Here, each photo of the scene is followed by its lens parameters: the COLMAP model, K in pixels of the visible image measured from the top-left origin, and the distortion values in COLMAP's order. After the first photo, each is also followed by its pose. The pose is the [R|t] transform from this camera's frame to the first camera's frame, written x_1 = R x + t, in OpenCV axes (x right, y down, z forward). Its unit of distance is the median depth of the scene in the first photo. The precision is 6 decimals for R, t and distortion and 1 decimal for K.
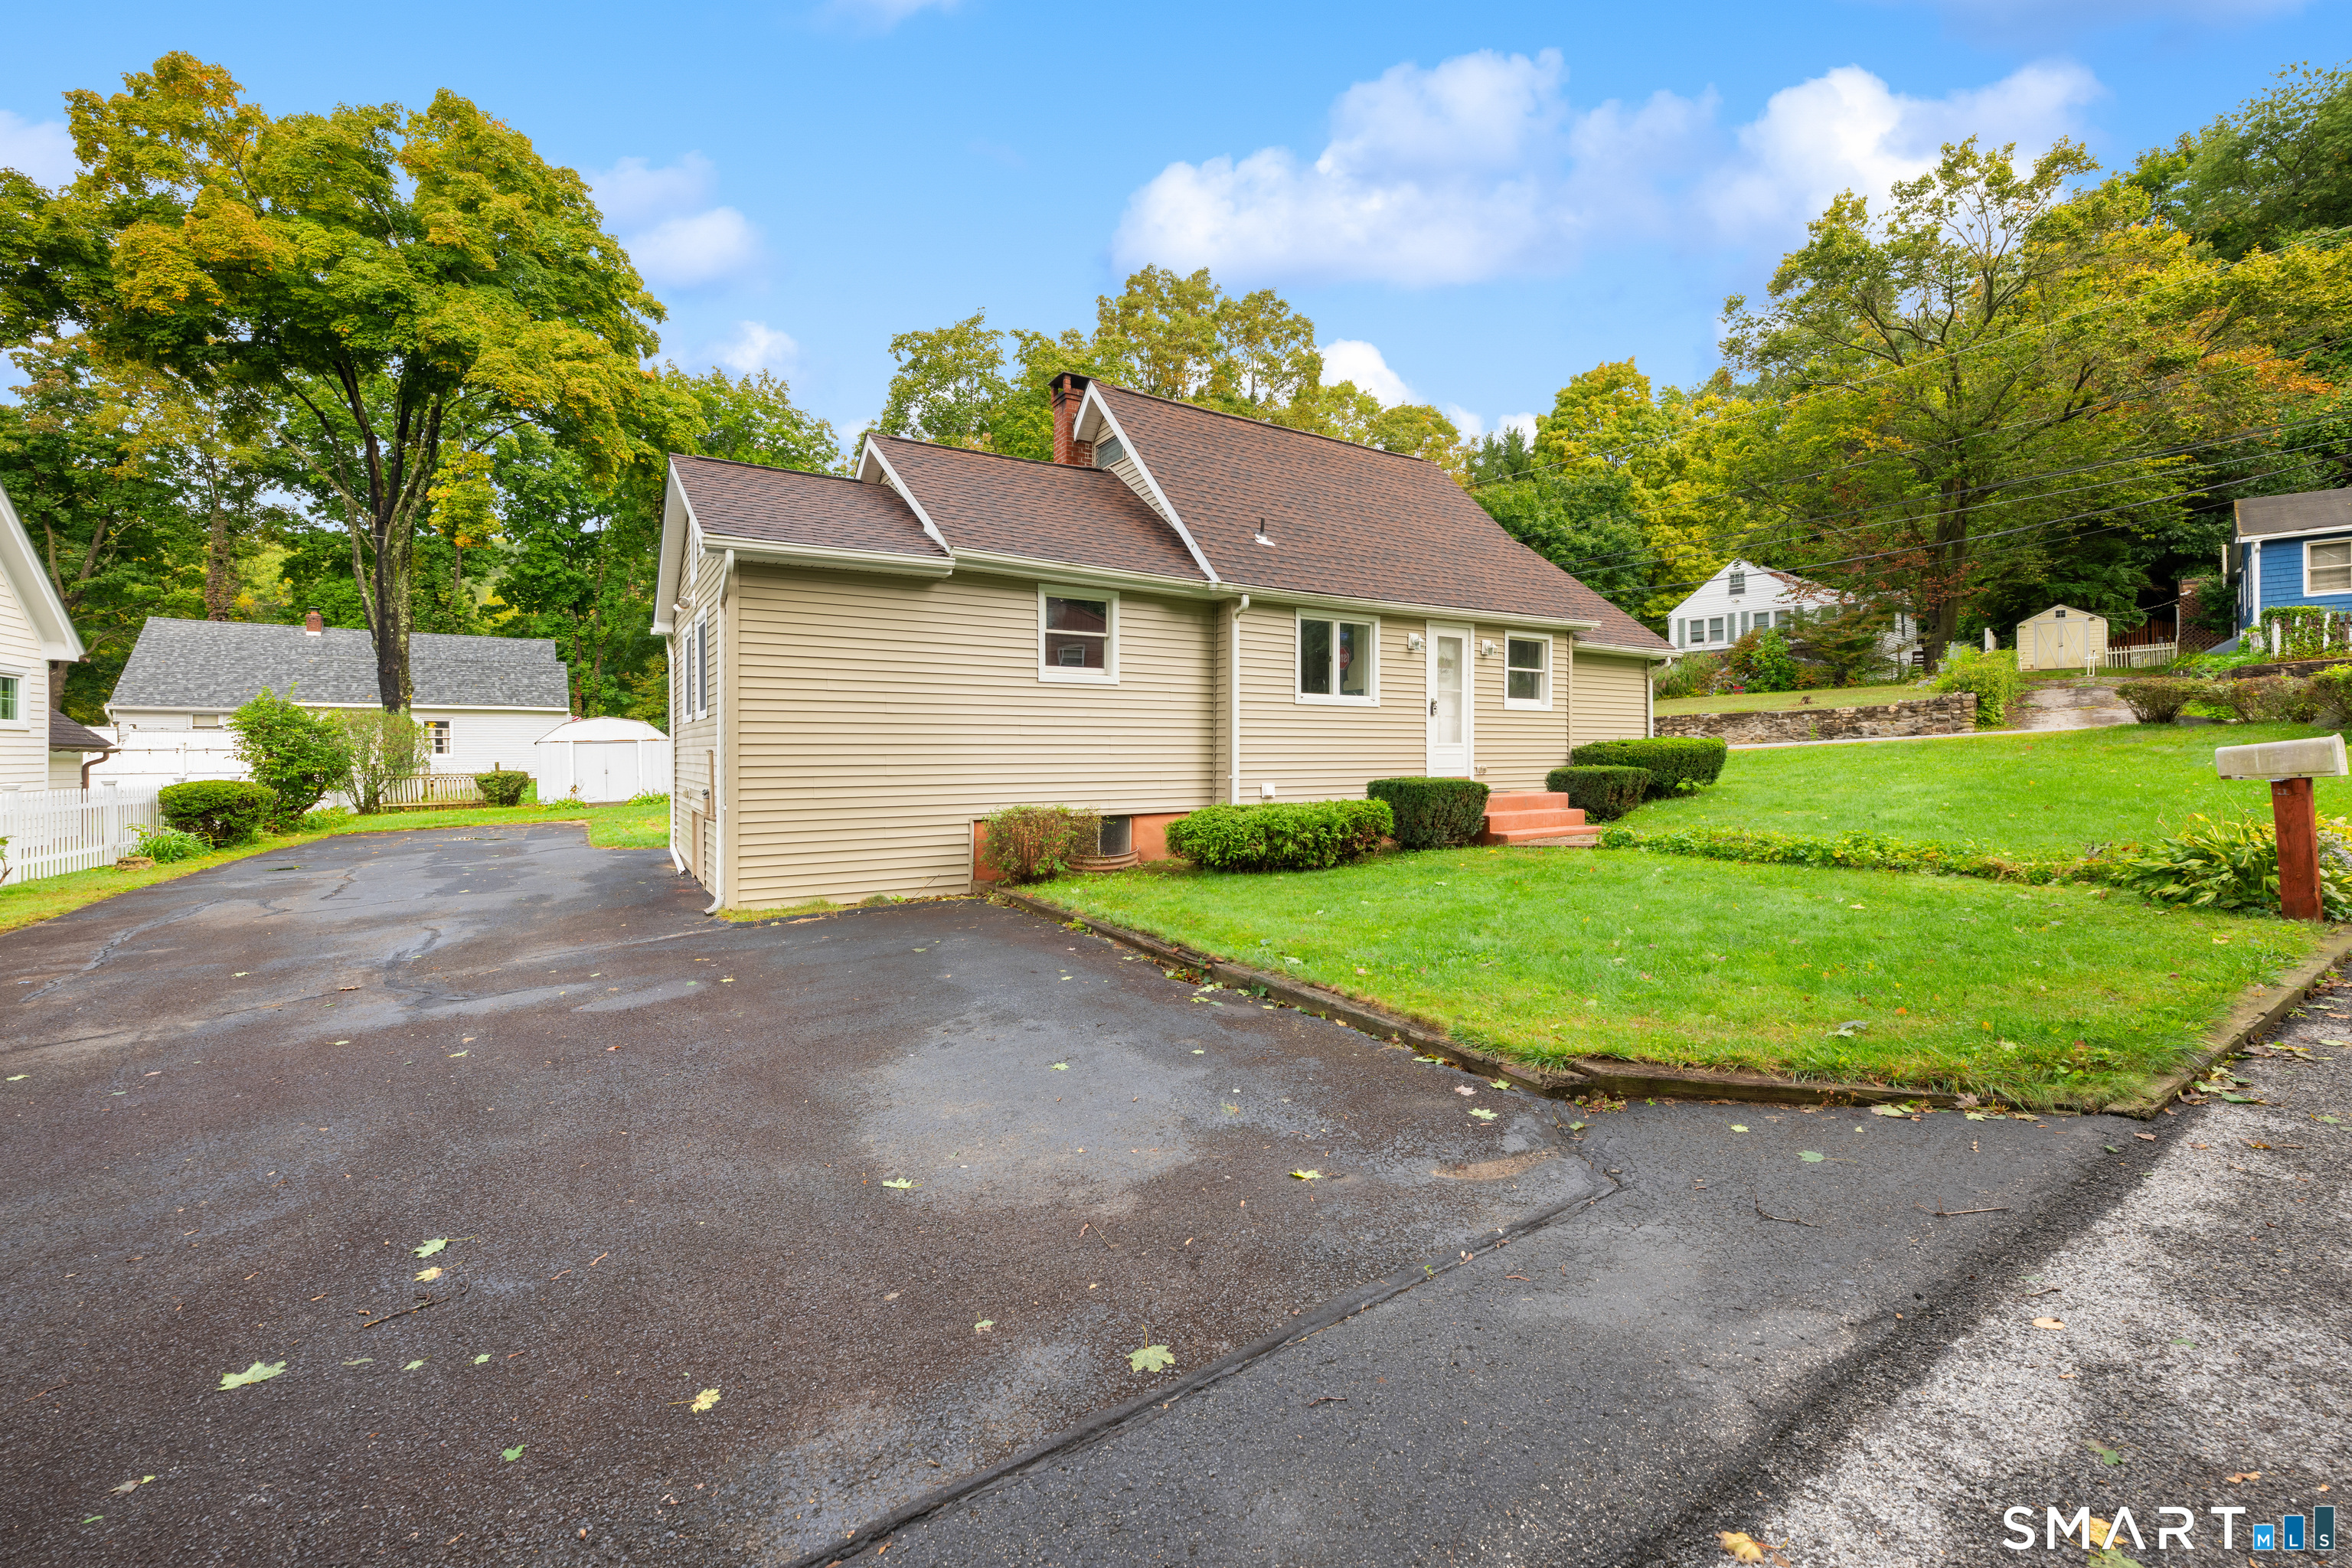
lens RADIAL K [[967.3, 0, 1191.4], [0, 967.3, 754.7], [0, 0, 1]] dist [-0.001149, -0.000226]
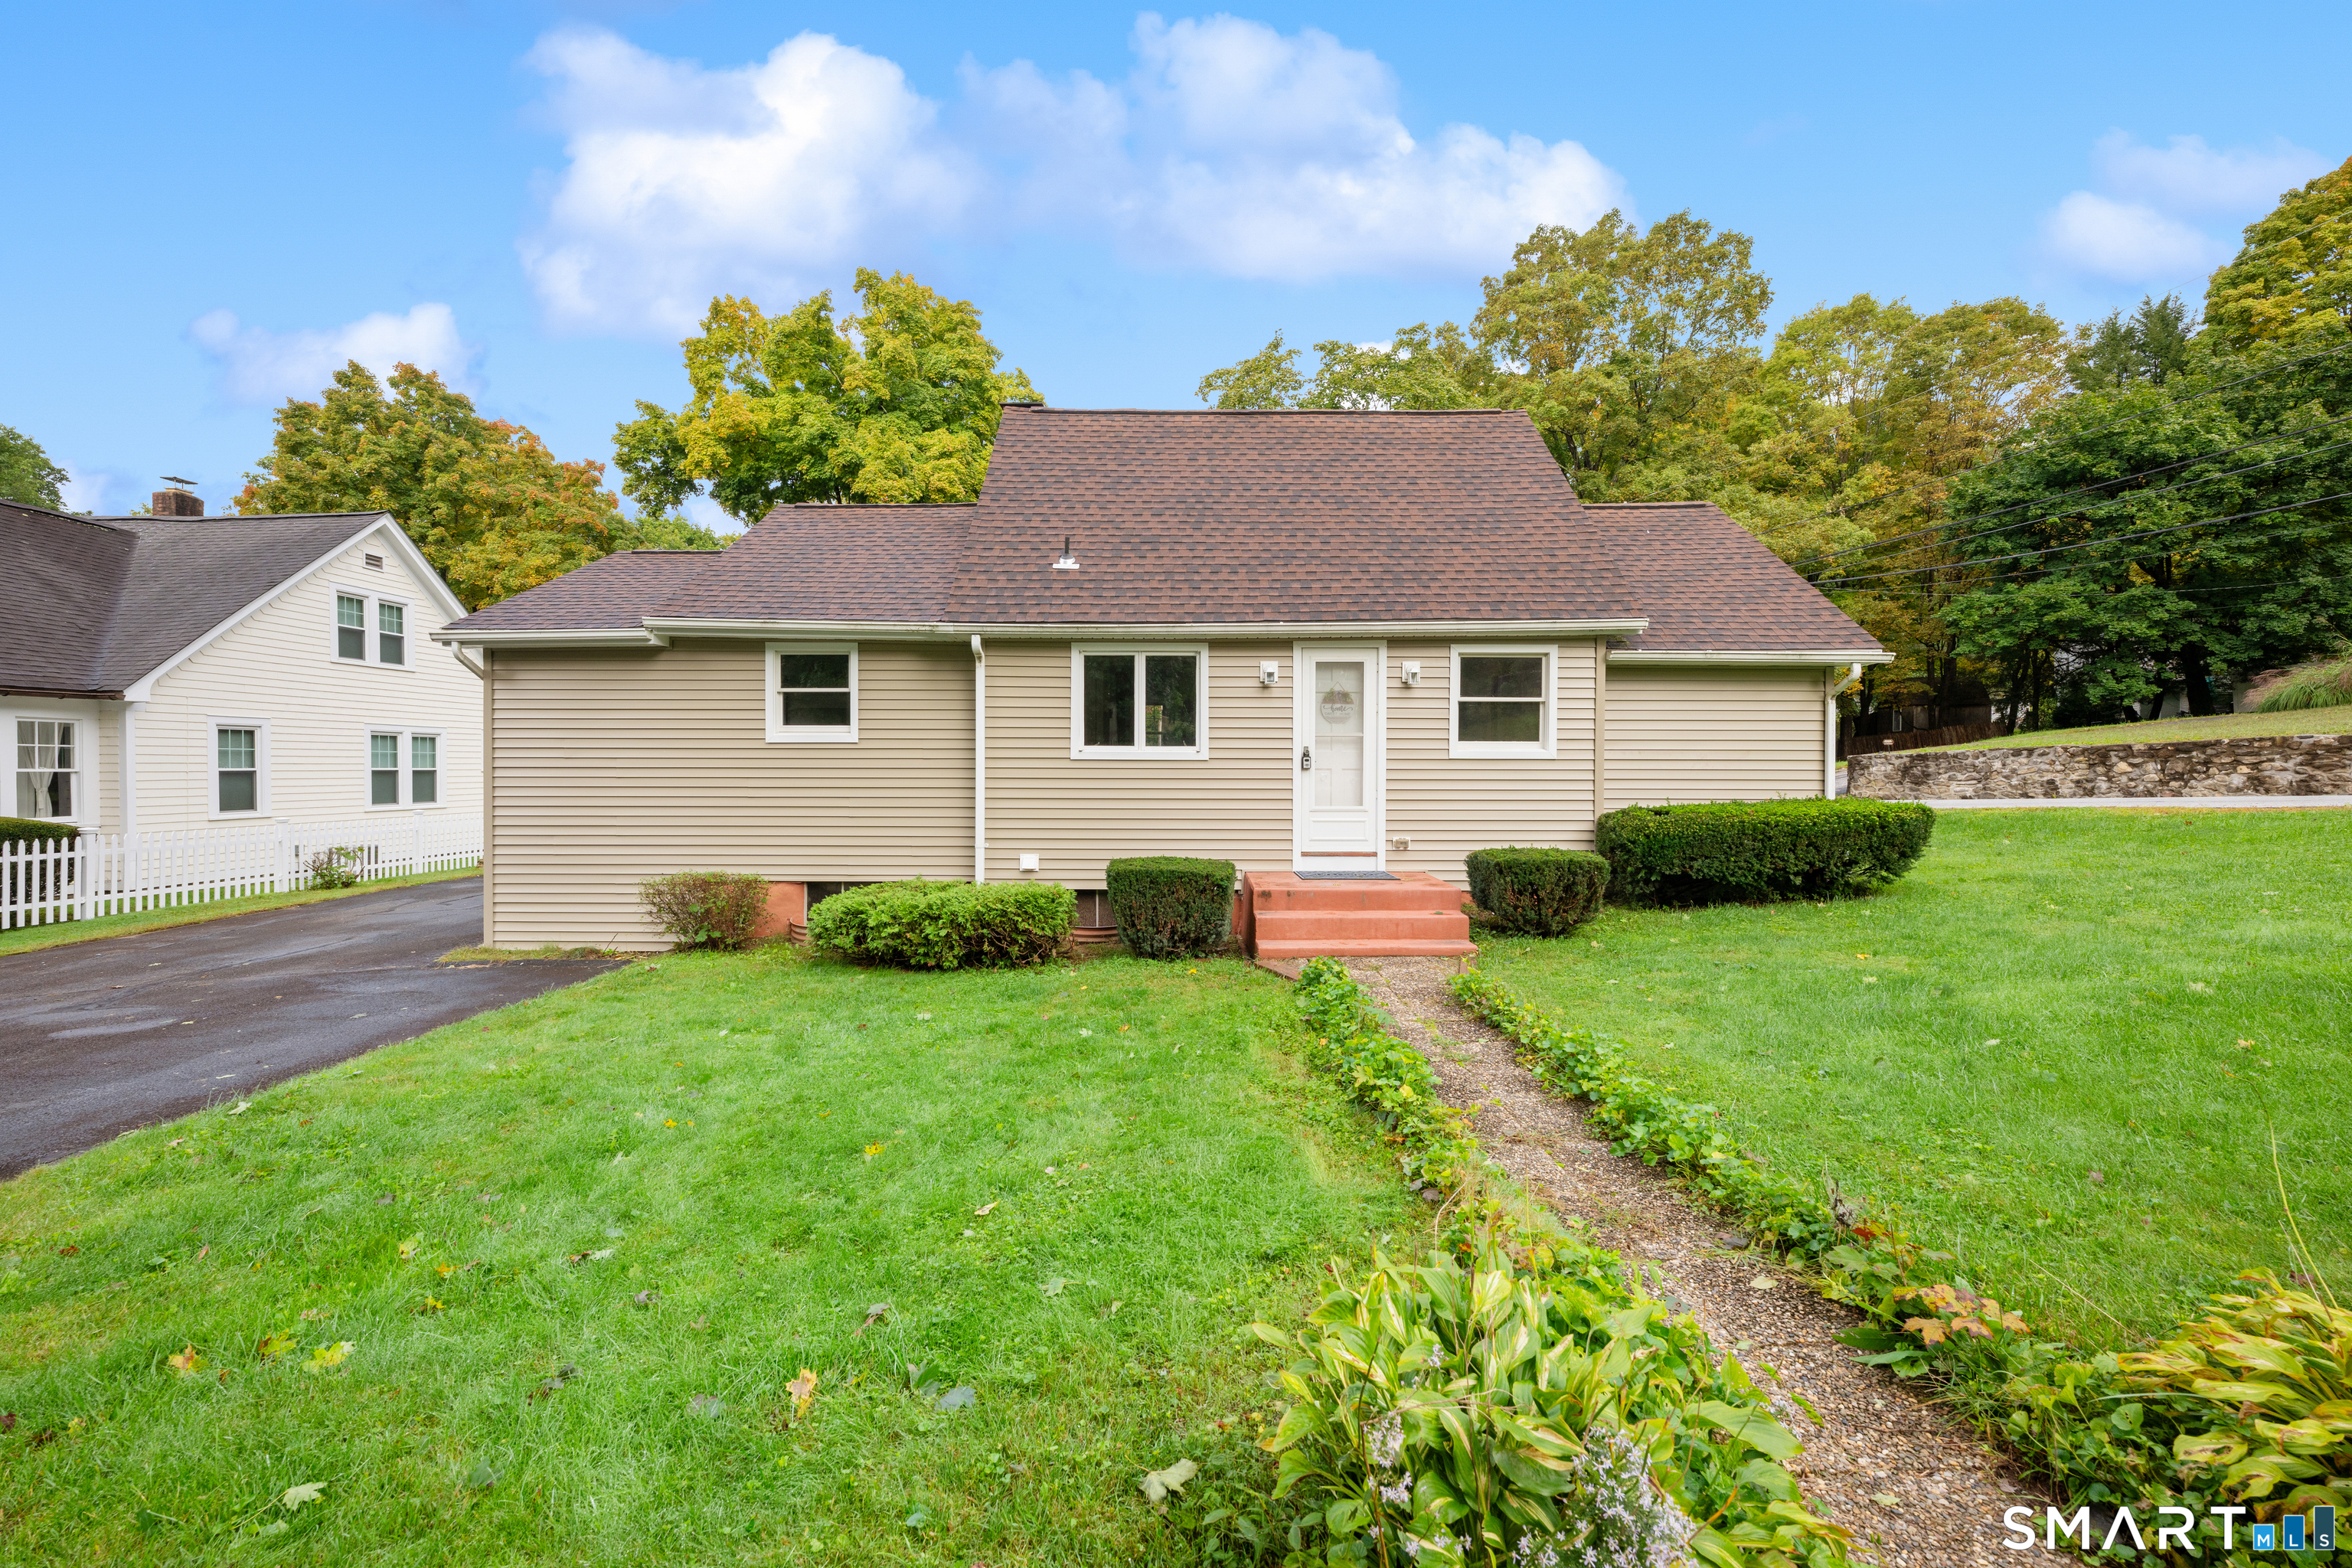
lens RADIAL K [[939.5, 0, 1176.0], [0, 939.5, 784.0], [0, 0, 1]] dist [0.000648, 0.000478]
pose [[0.838003, 0.013715, -0.545494, 0.285603], [-0.004548, 0.999825, 0.018151, -0.021326], [0.545647, -0.012730, 0.837918, 0.171646]]
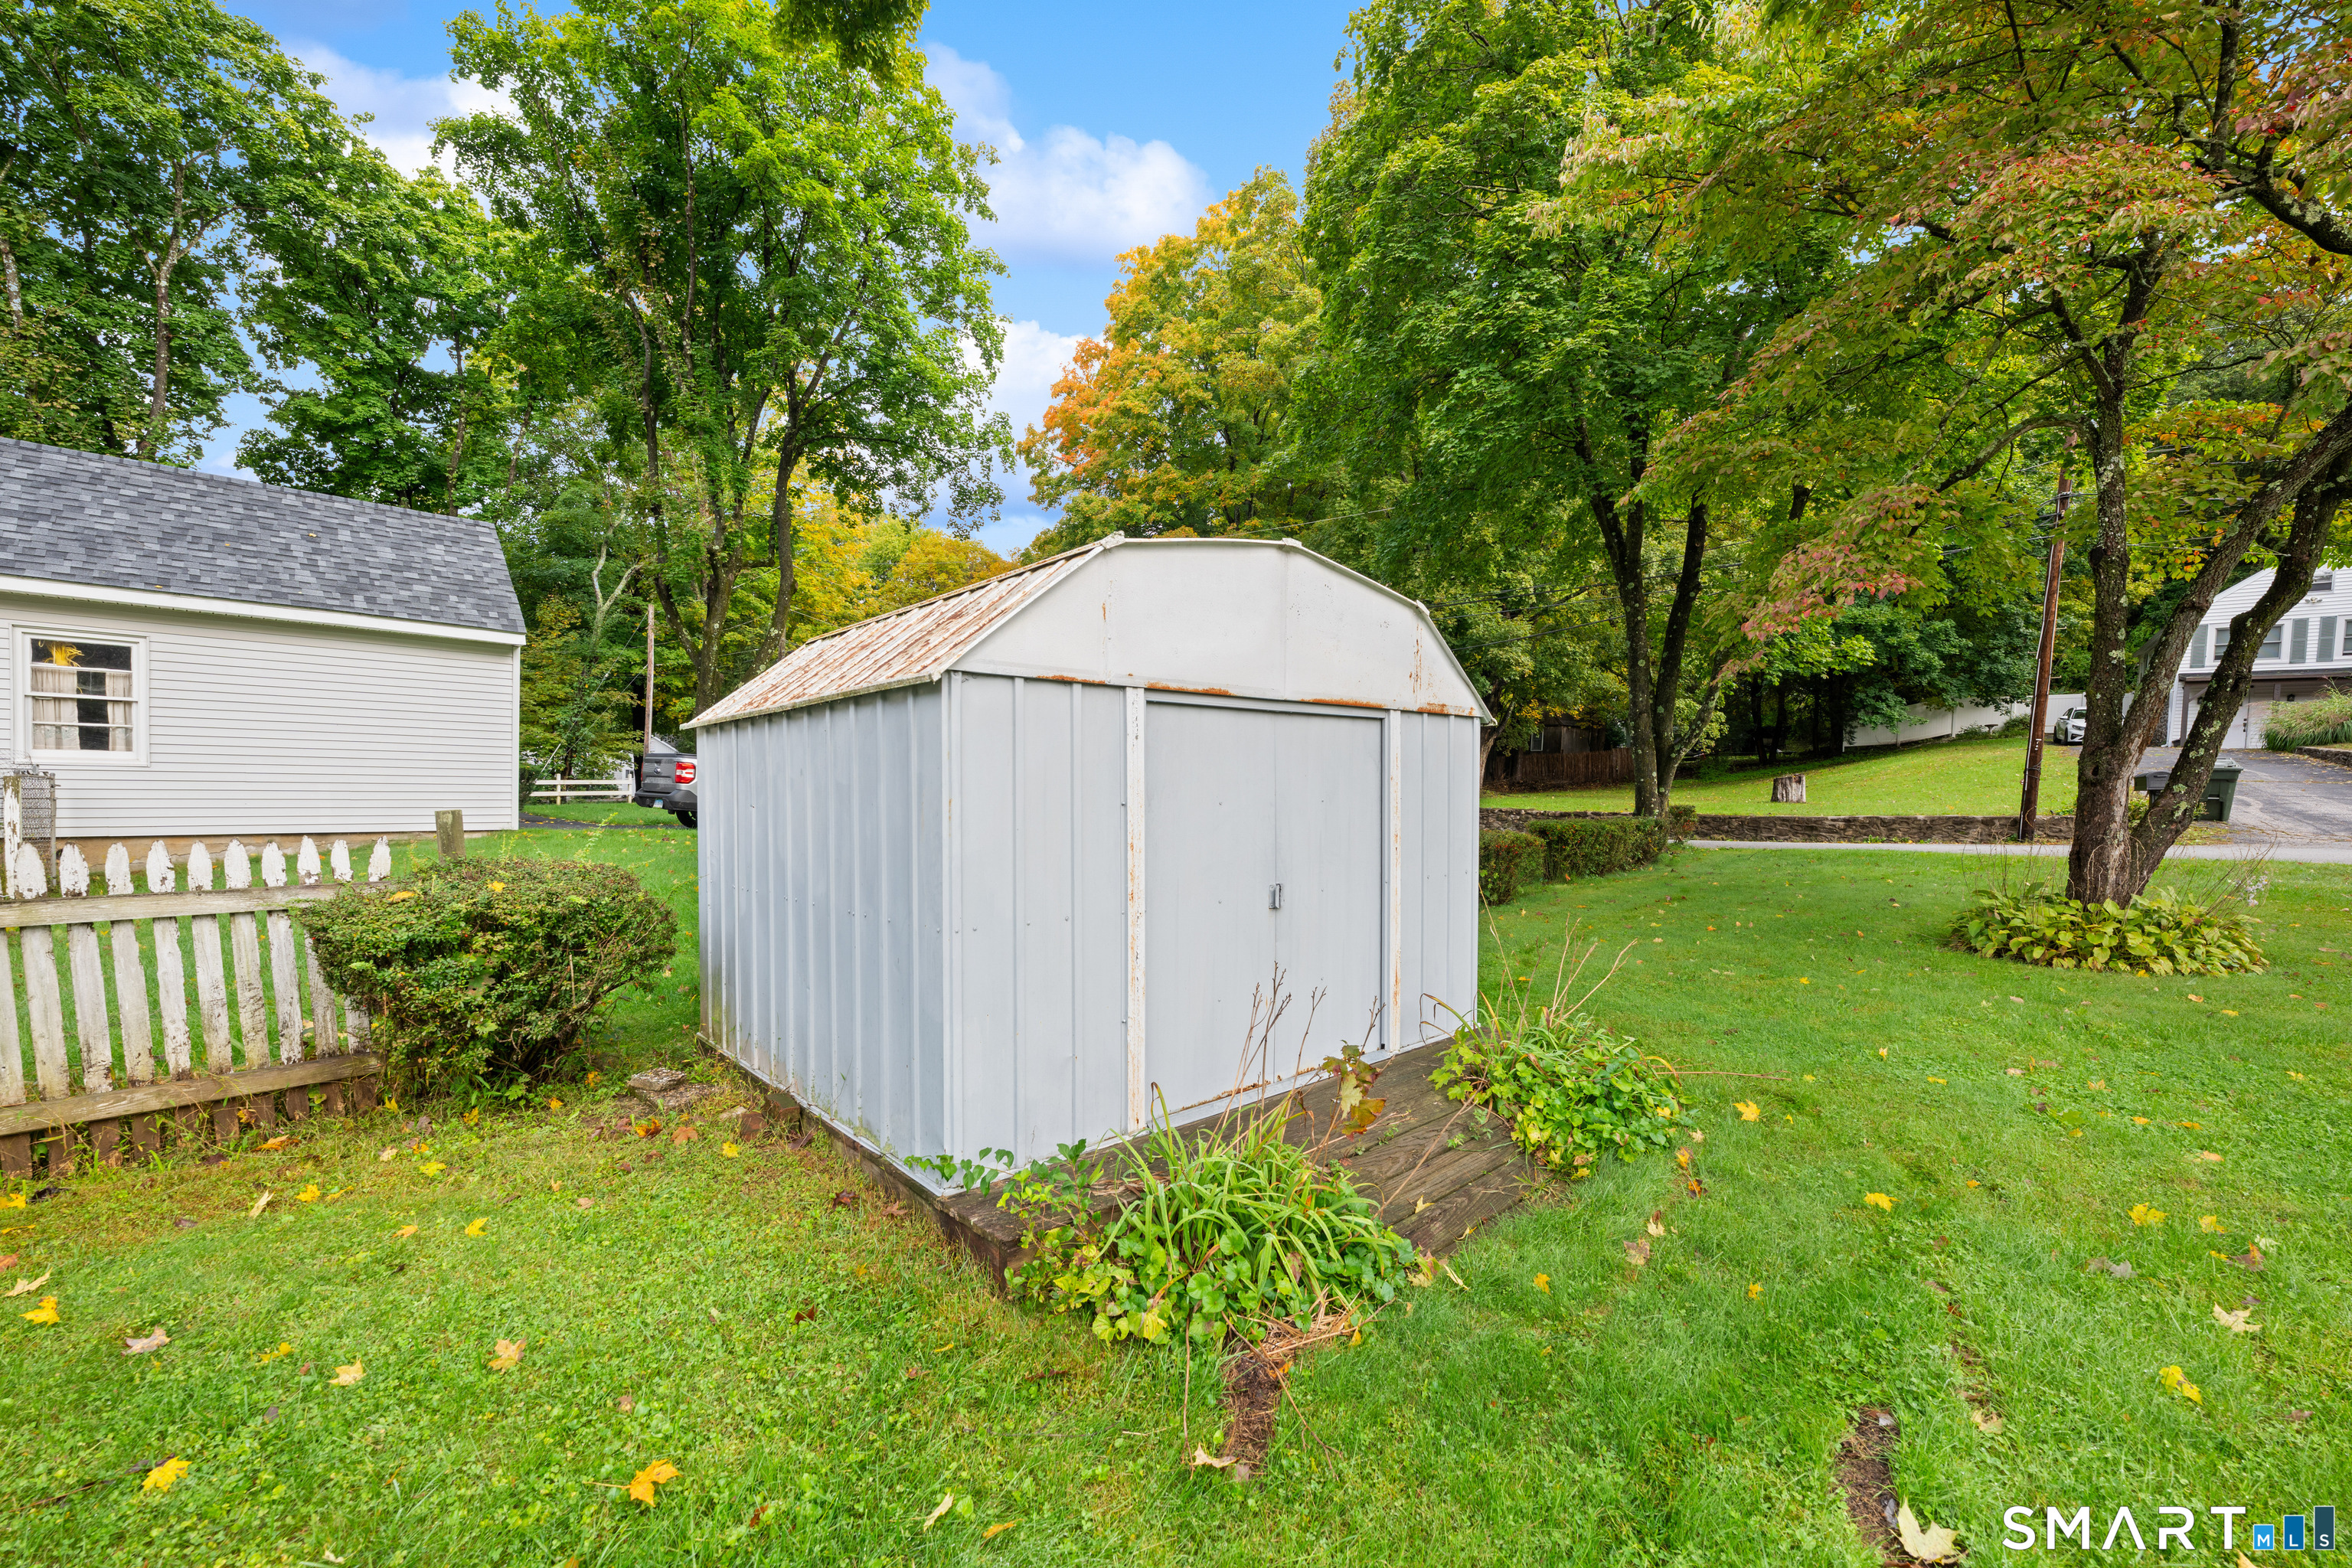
lens RADIAL K [[954.4, 0, 1161.7], [0, 954.4, 819.6], [0, 0, 1]] dist [0.001114, 0.000162]
pose [[0.987170, 0.022871, 0.158029, -0.643482], [-0.028574, 0.999016, 0.033914, 0.000262], [-0.157098, -0.037995, 0.986852, 0.847012]]
